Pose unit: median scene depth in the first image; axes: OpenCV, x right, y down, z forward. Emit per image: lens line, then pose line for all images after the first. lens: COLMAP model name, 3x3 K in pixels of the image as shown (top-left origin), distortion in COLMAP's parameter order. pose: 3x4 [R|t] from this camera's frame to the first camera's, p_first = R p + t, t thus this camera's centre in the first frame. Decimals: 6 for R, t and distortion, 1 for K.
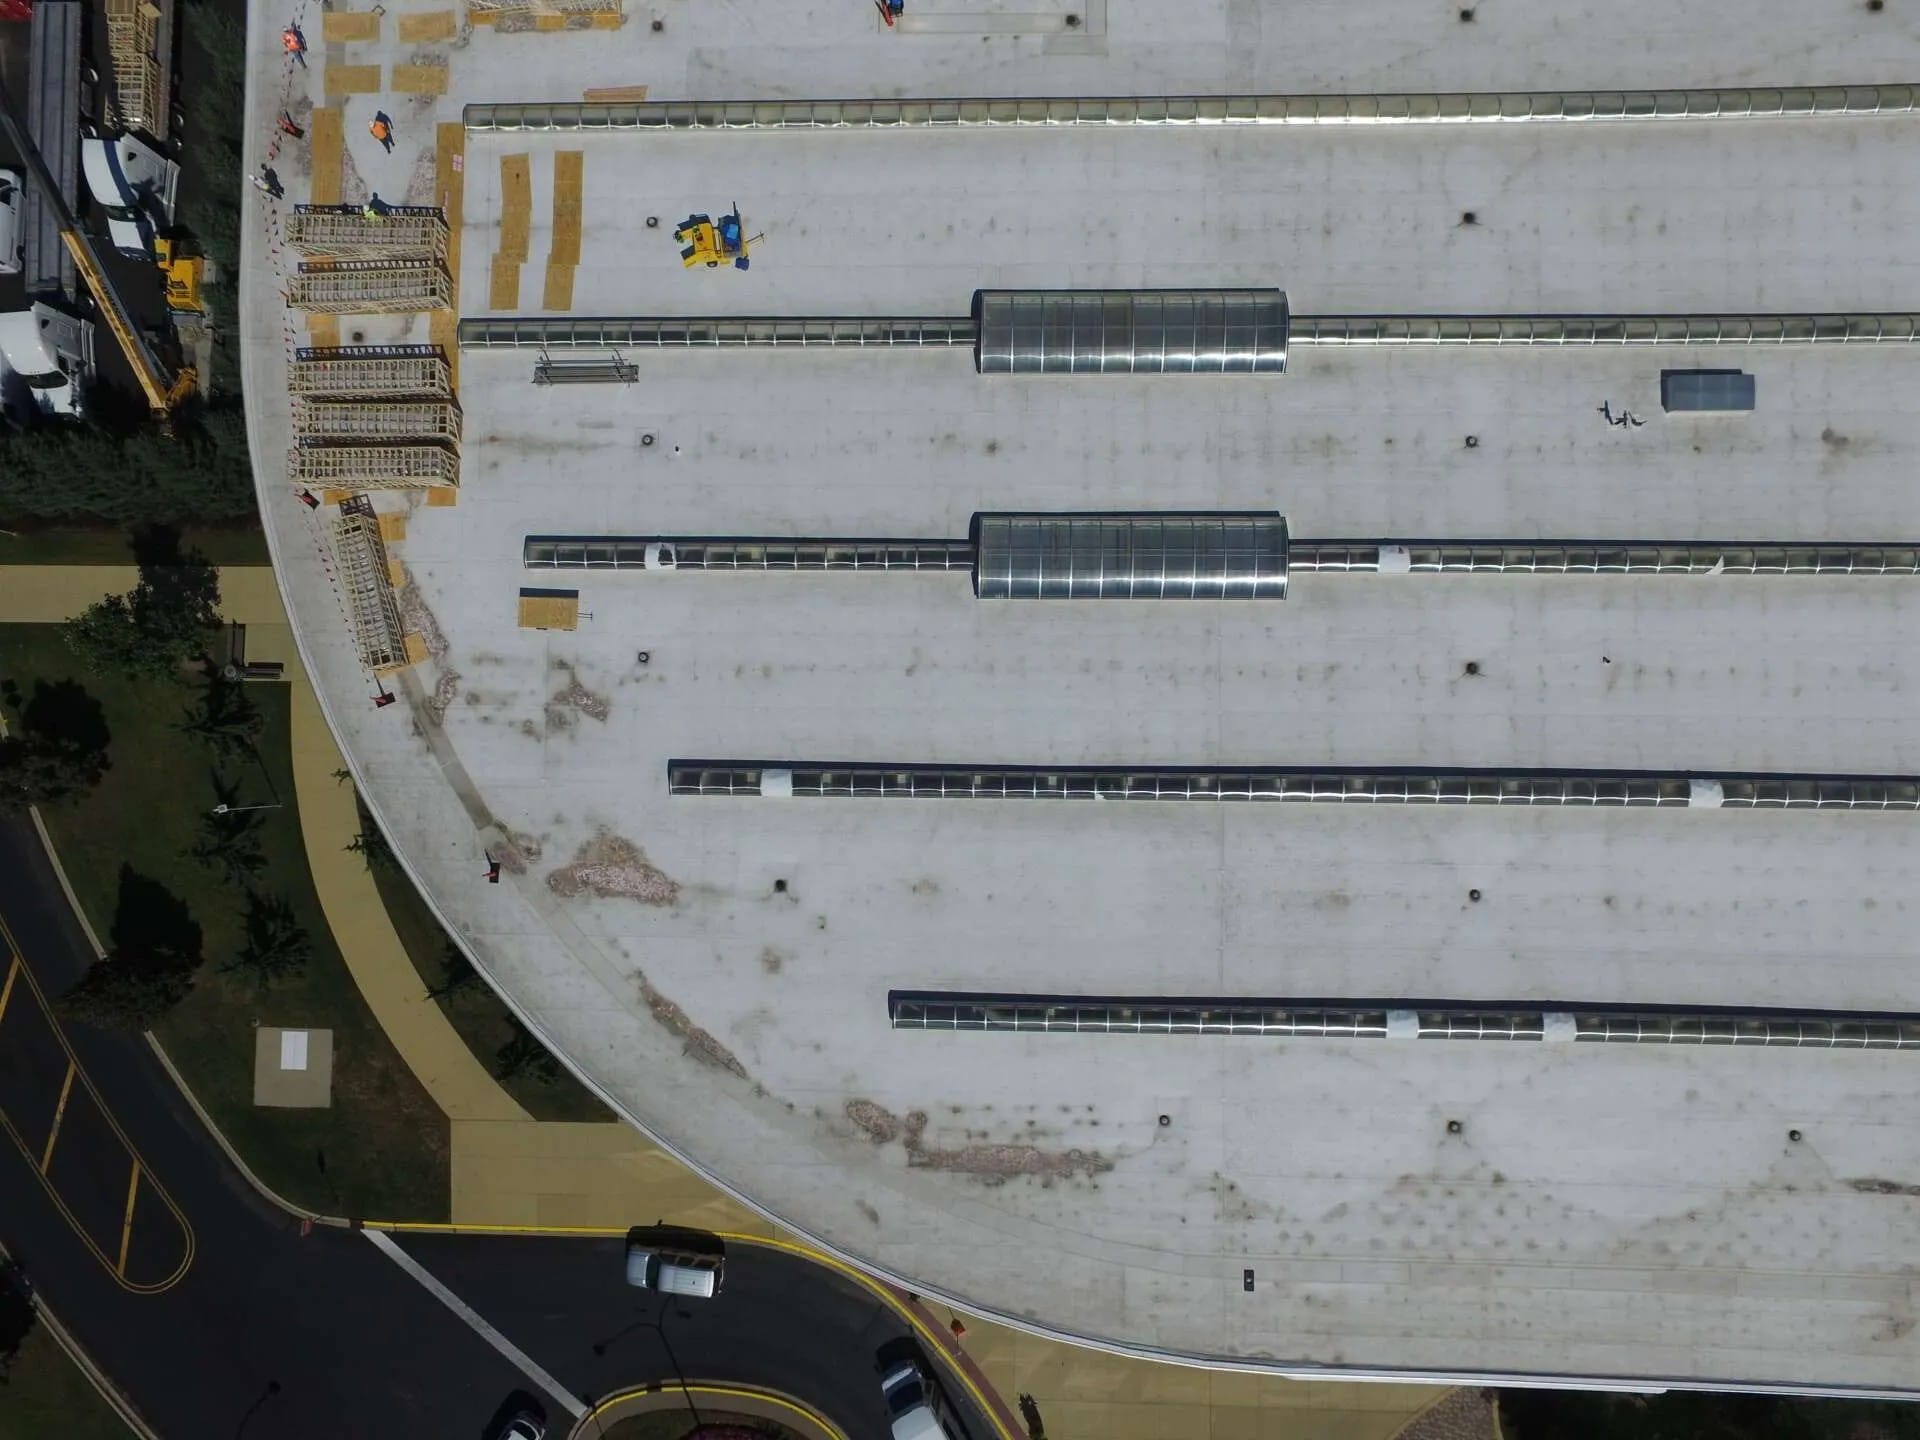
lens RADIAL K [[1119.1, 0, 962.7], [0, 1119.1, 737.3], [0, 0, 1]] dist [-0.029103, 0.024731]
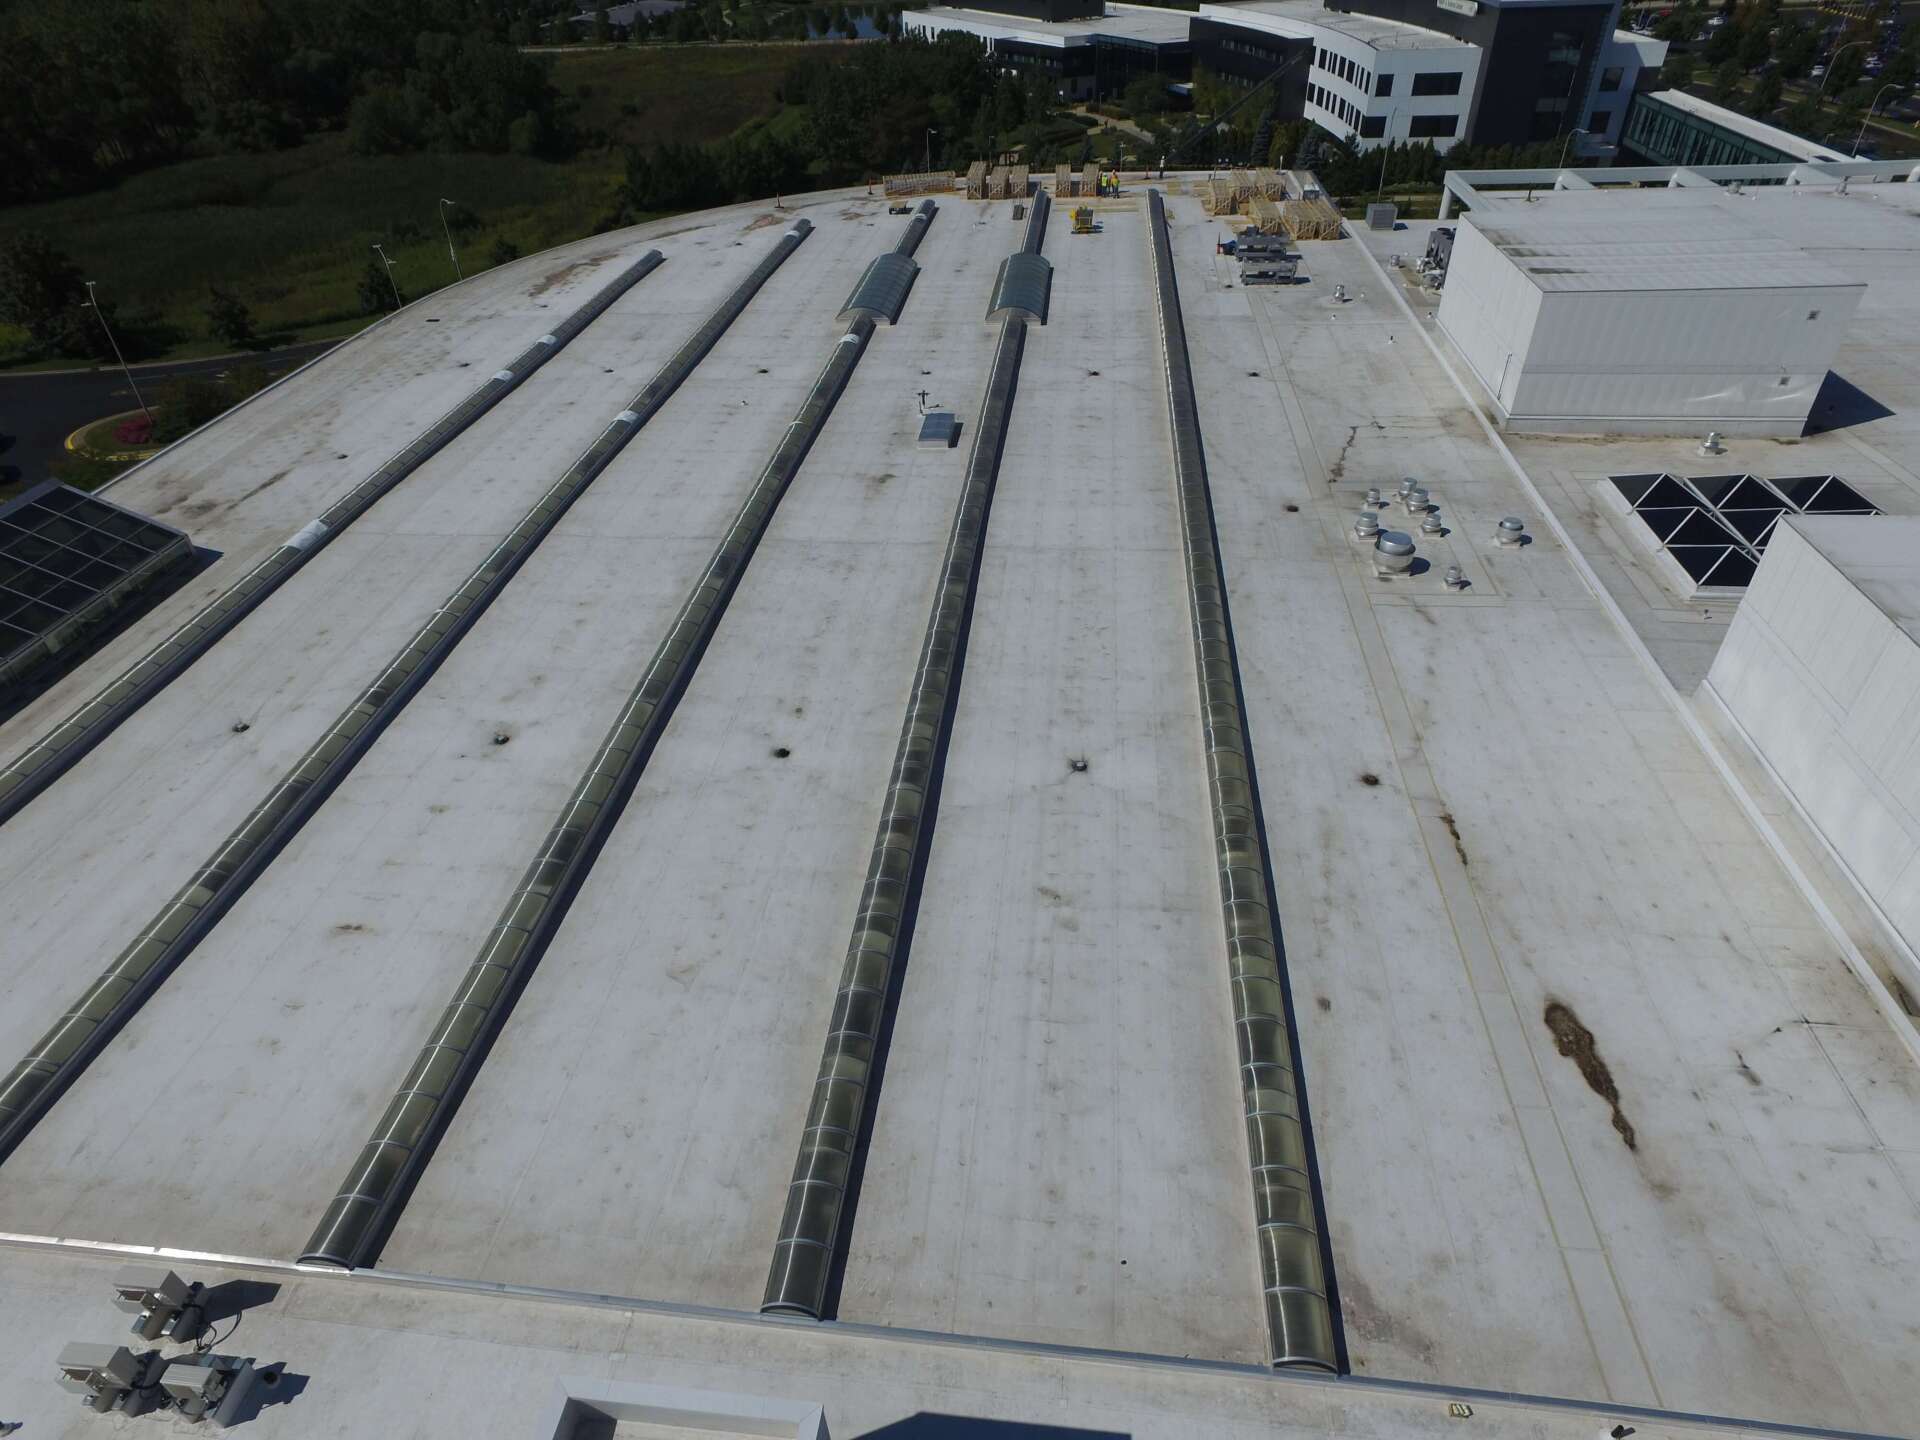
lens RADIAL K [[1106.3, 0, 938.0], [0, 1106.3, 720.5], [0, 0, 1]] dist [-0.025371, 0.020902]
pose [[-0.109123, 0.638785, -0.761607, 1.853098], [-0.991346, -0.013686, 0.130561, -0.487550], [0.072977, 0.769263, 0.634751, 0.495634]]
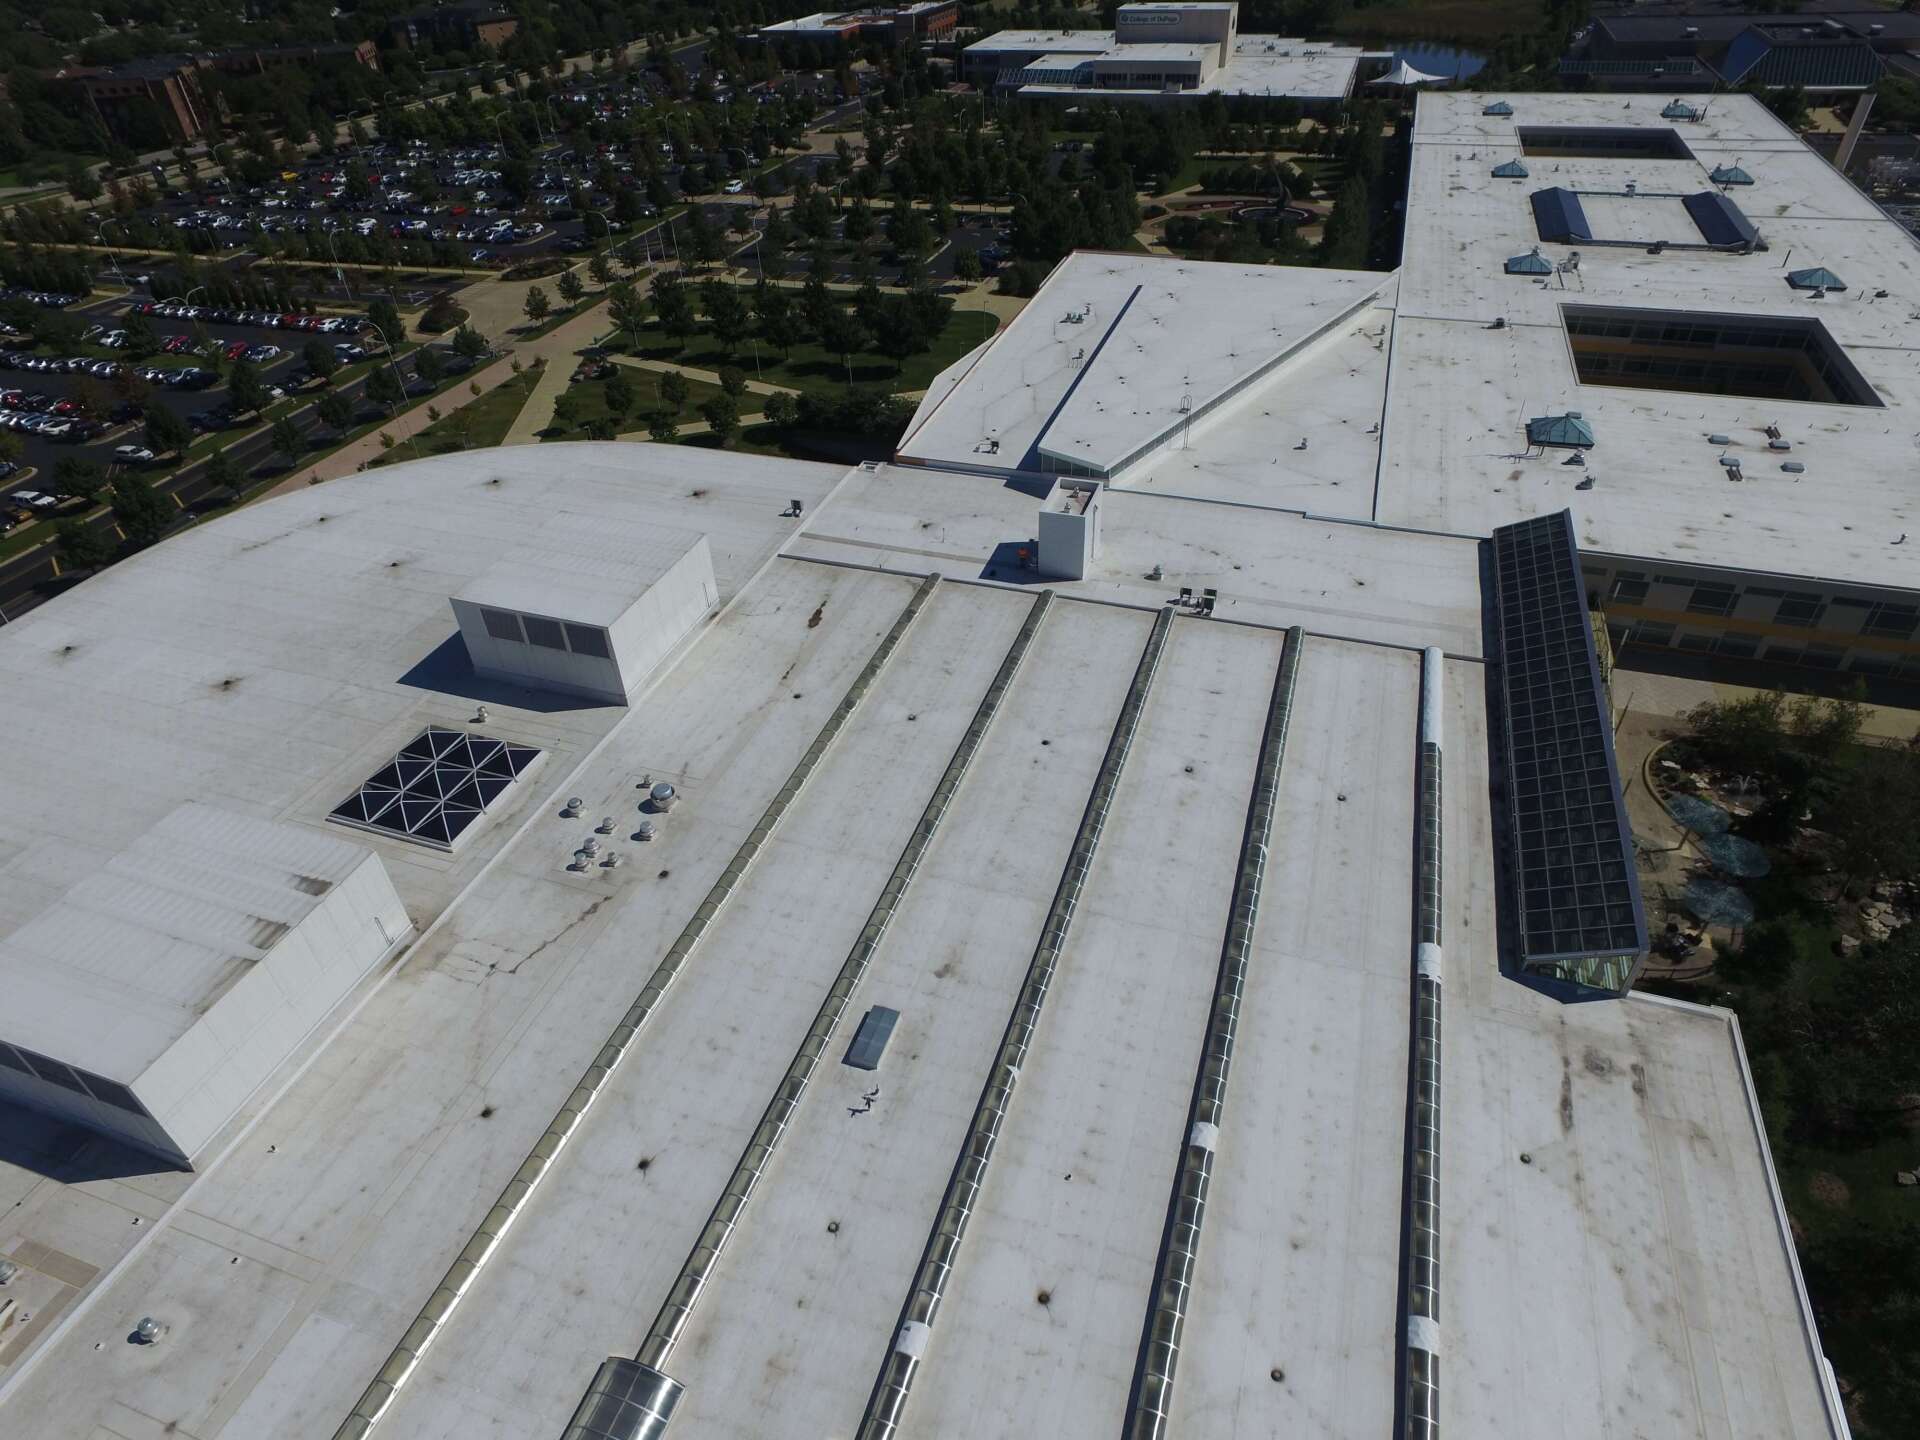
lens RADIAL K [[1106.3, 0, 938.0], [0, 1106.3, 720.5], [0, 0, 1]] dist [-0.025371, 0.020902]
pose [[0.326409, -0.556651, 0.763935, -0.036951], [0.945186, 0.199882, -0.258206, -0.000375], [-0.008966, 0.806341, 0.591382, 0.001849]]
